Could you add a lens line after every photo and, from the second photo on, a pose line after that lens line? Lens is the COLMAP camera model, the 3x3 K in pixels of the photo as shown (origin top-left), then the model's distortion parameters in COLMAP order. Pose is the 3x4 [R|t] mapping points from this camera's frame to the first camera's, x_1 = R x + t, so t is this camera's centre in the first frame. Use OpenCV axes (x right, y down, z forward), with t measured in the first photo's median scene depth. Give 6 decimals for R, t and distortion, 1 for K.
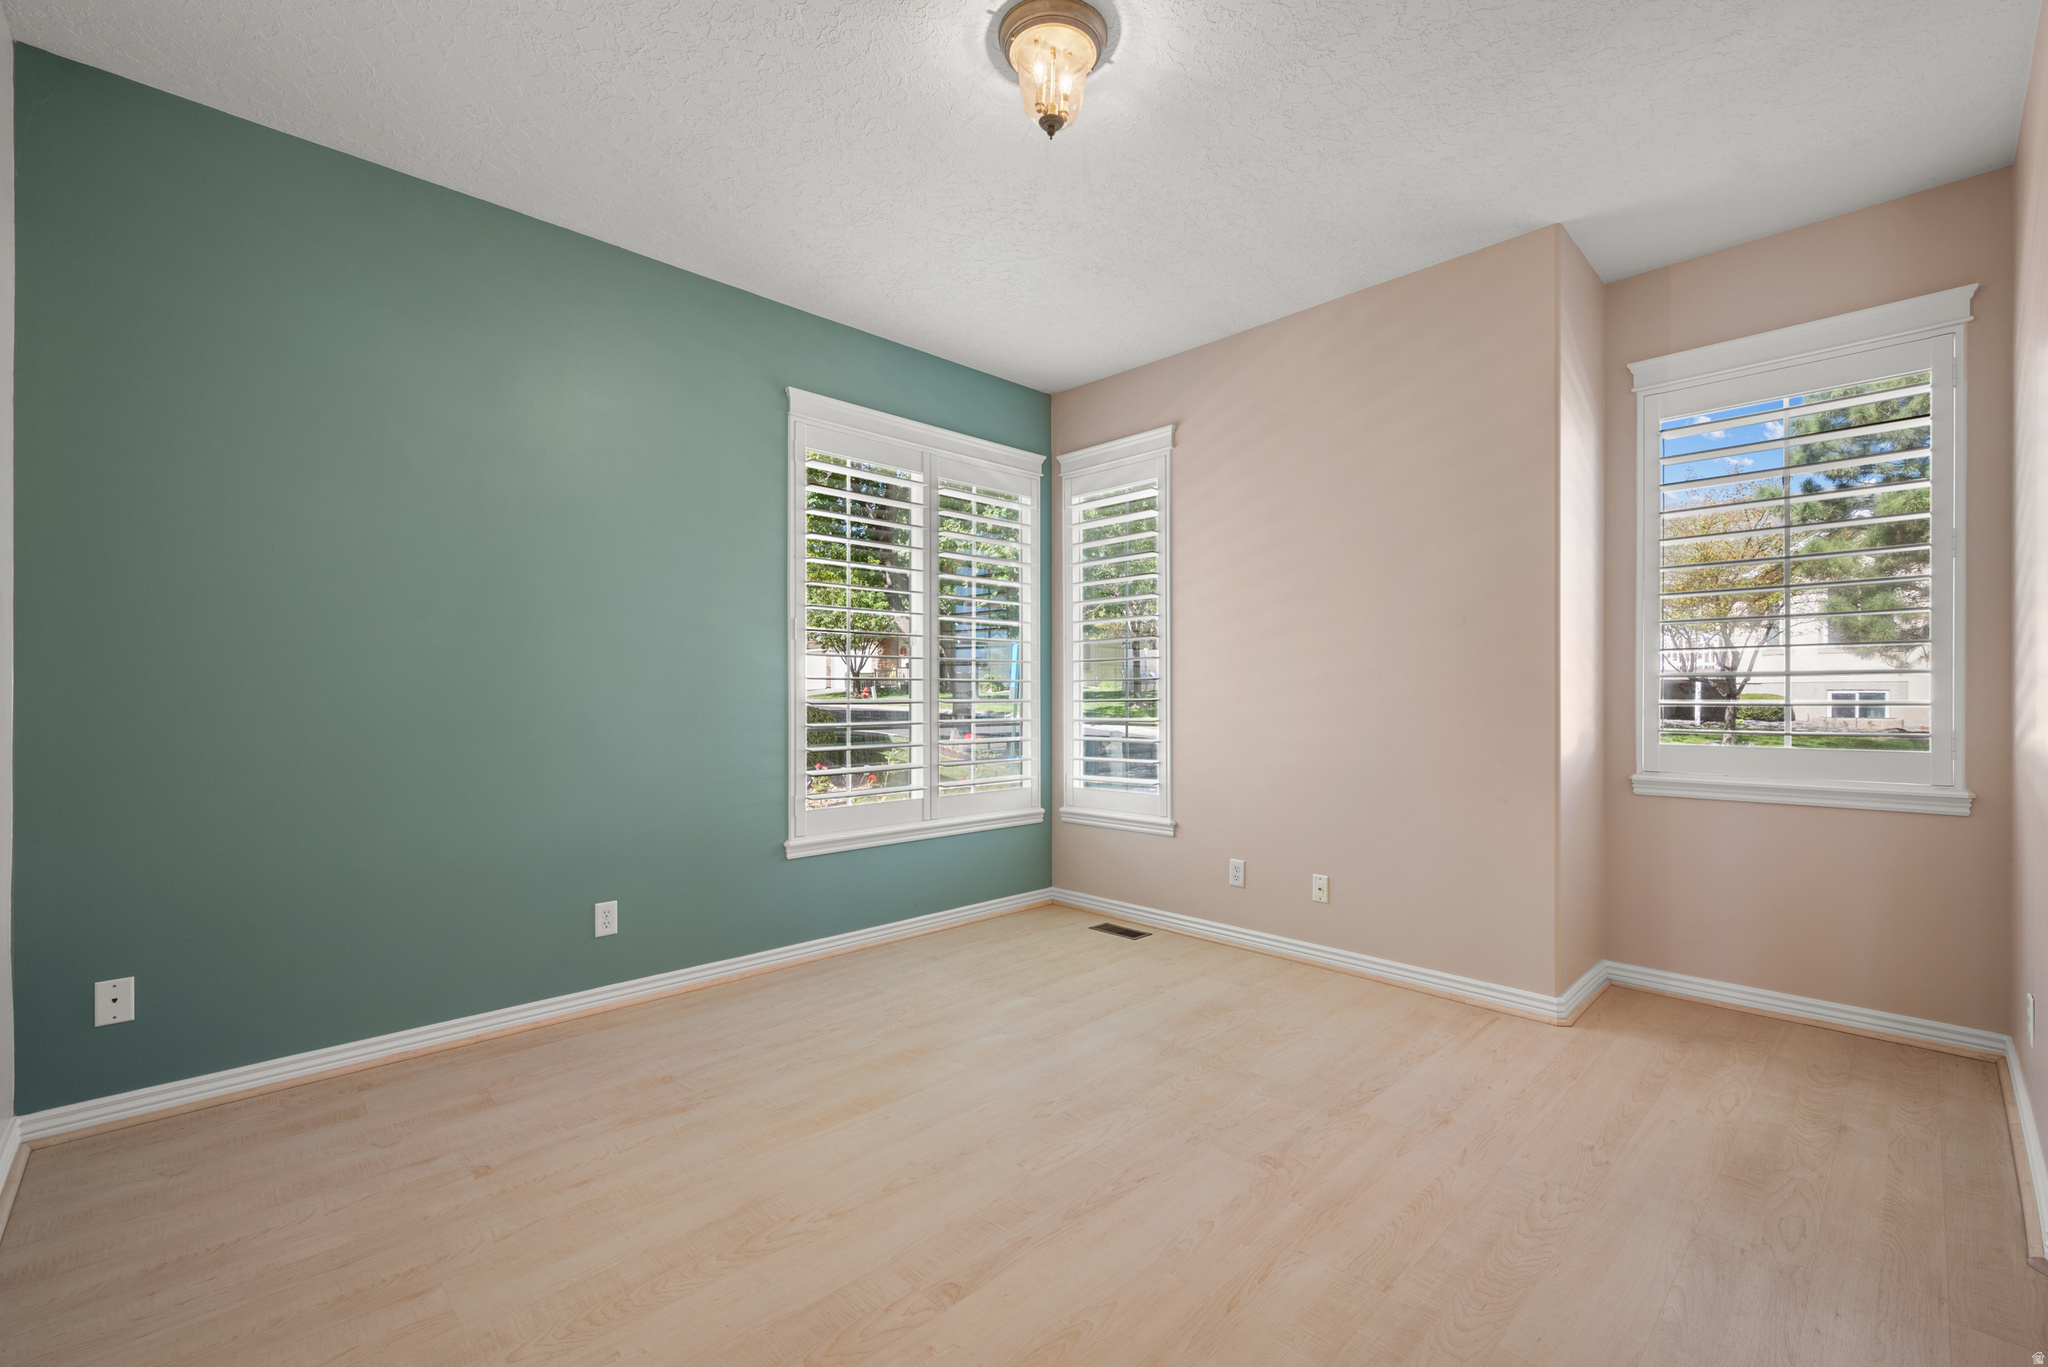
lens RADIAL K [[867.6, 0, 1023.2], [0, 867.6, 683.2], [0, 0, 1]] dist [-0.011166, -0.000444]
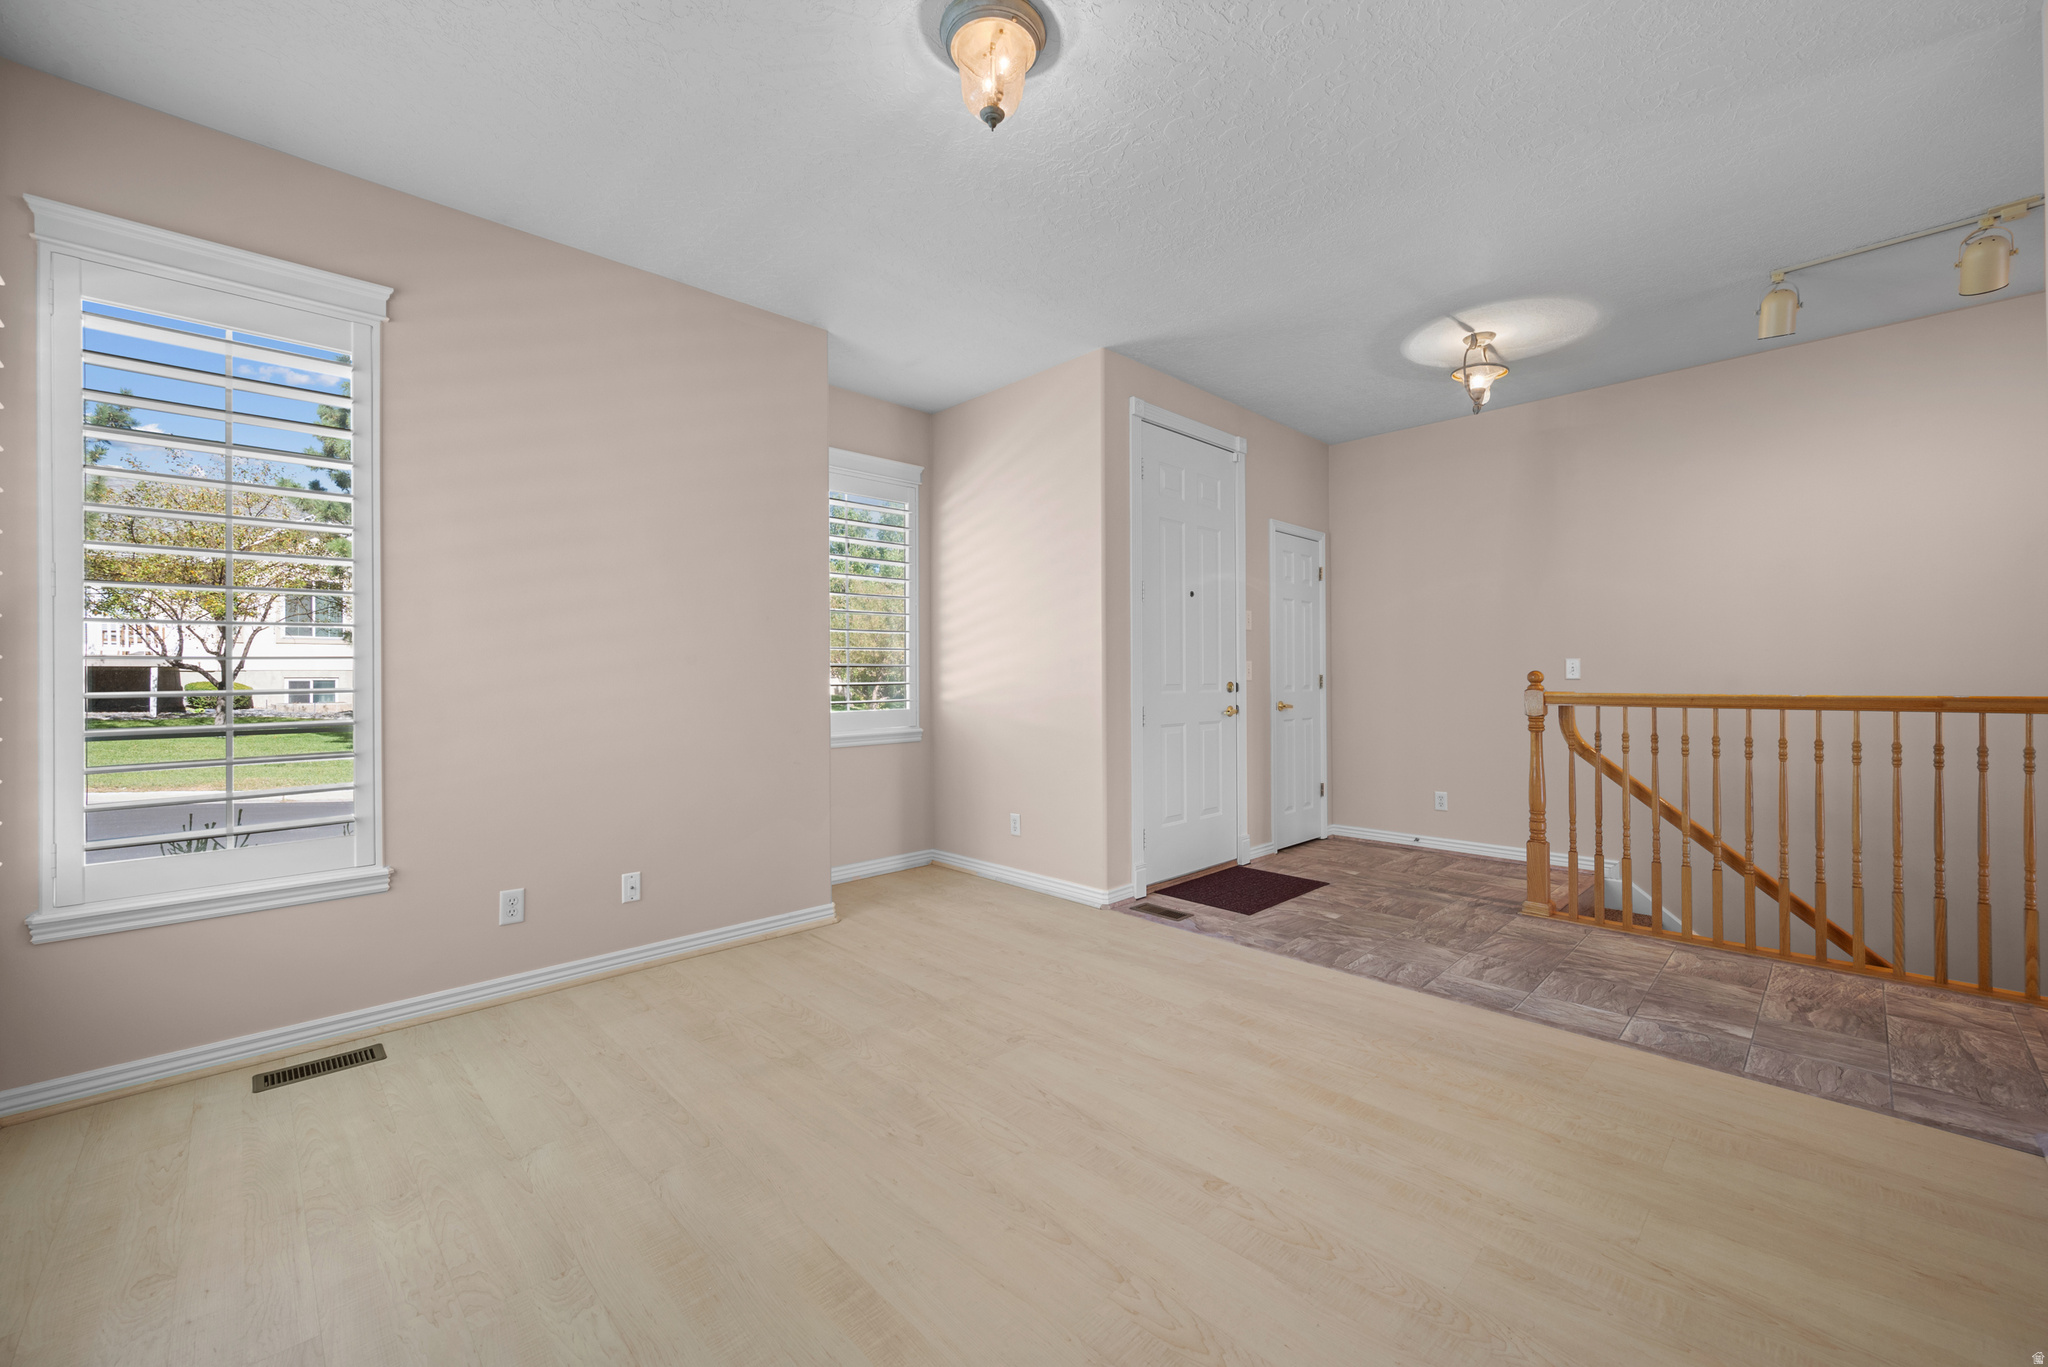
lens RADIAL K [[813.6, 0, 1028.2], [0, 813.6, 674.3], [0, 0, 1]] dist [0.013674, 0.000210]
pose [[-0.003992, 0.003993, 0.999984, -0.477125], [-0.007013, 0.999967, -0.004021, 0.005324], [-0.999967, -0.007029, -0.003964, 0.501436]]
